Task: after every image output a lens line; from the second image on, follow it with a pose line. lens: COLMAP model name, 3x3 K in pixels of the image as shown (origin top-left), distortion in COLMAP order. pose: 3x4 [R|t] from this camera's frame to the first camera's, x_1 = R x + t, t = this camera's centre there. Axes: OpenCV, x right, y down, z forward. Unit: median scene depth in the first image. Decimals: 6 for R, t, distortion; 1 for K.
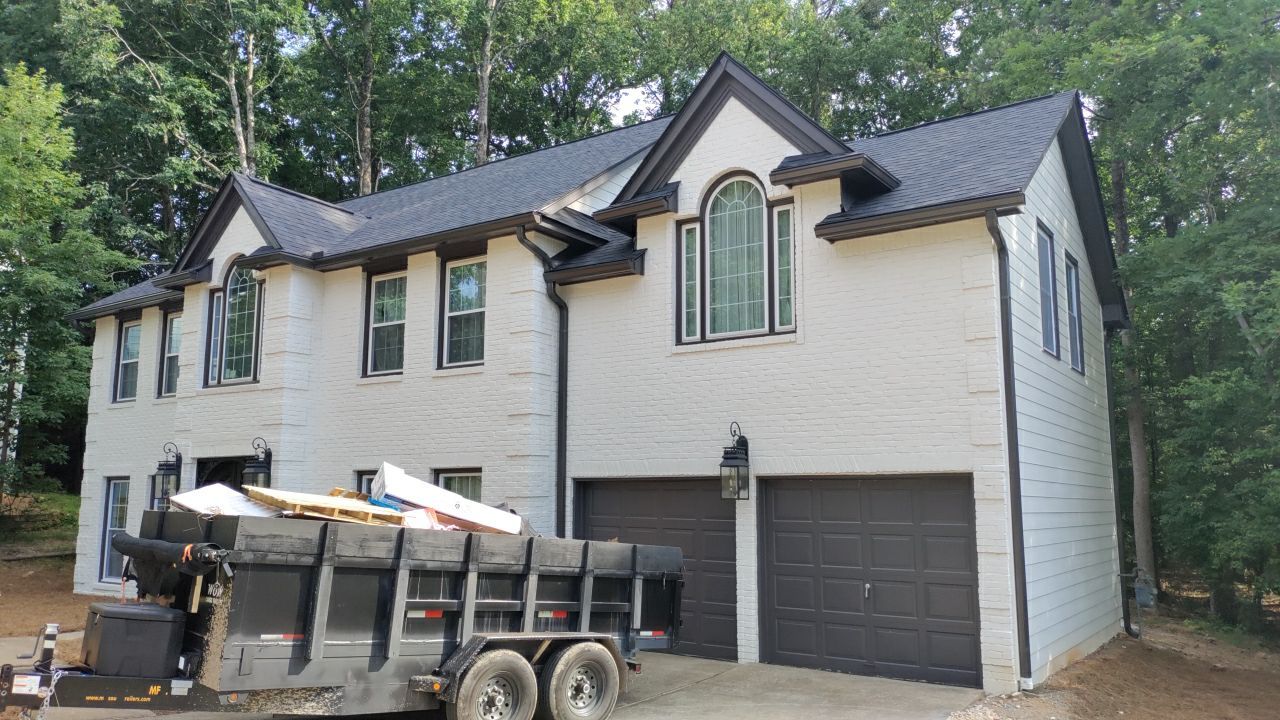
lens RADIAL K [[947.3, 0, 640.0], [0, 947.3, 360.0], [0, 0, 1]] dist [0.105615, -0.171183]
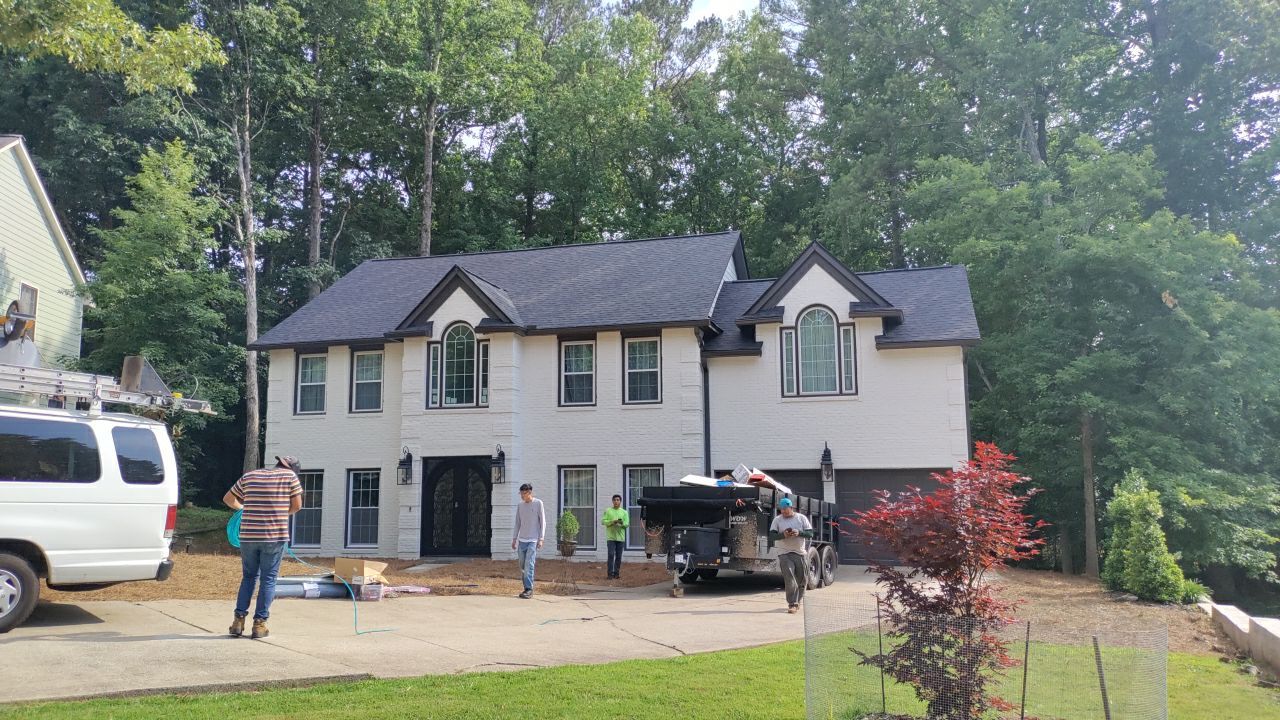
lens RADIAL K [[947.3, 0, 640.0], [0, 947.3, 360.0], [0, 0, 1]] dist [0.105615, -0.171183]
pose [[0.948663, 0.033074, 0.314555, -0.752642], [-0.036431, 0.999325, 0.004797, -0.081018], [-0.314184, -0.016010, 0.949227, -0.604387]]
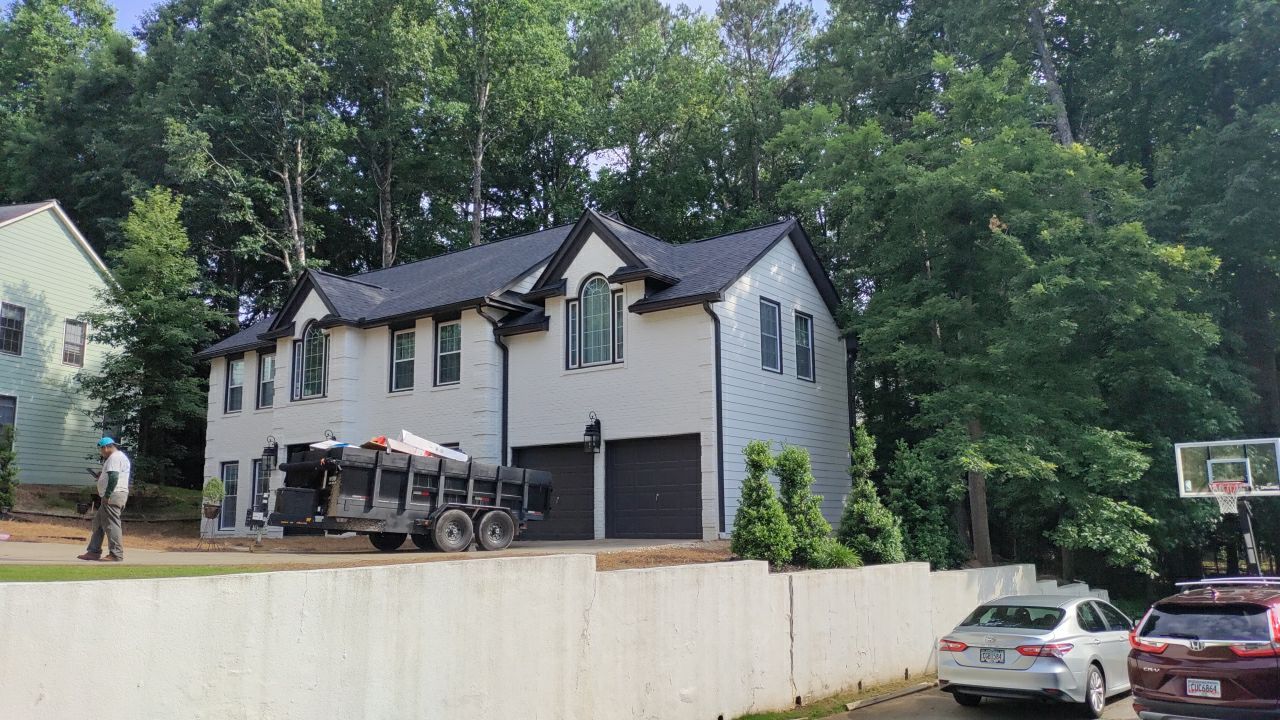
lens RADIAL K [[947.3, 0, 640.0], [0, 947.3, 360.0], [0, 0, 1]] dist [0.105615, -0.171183]
pose [[0.999632, -0.019416, -0.018949, 0.200523], [0.019034, 0.999616, -0.020131, 0.003208], [0.019333, 0.019763, 0.999618, -0.734850]]
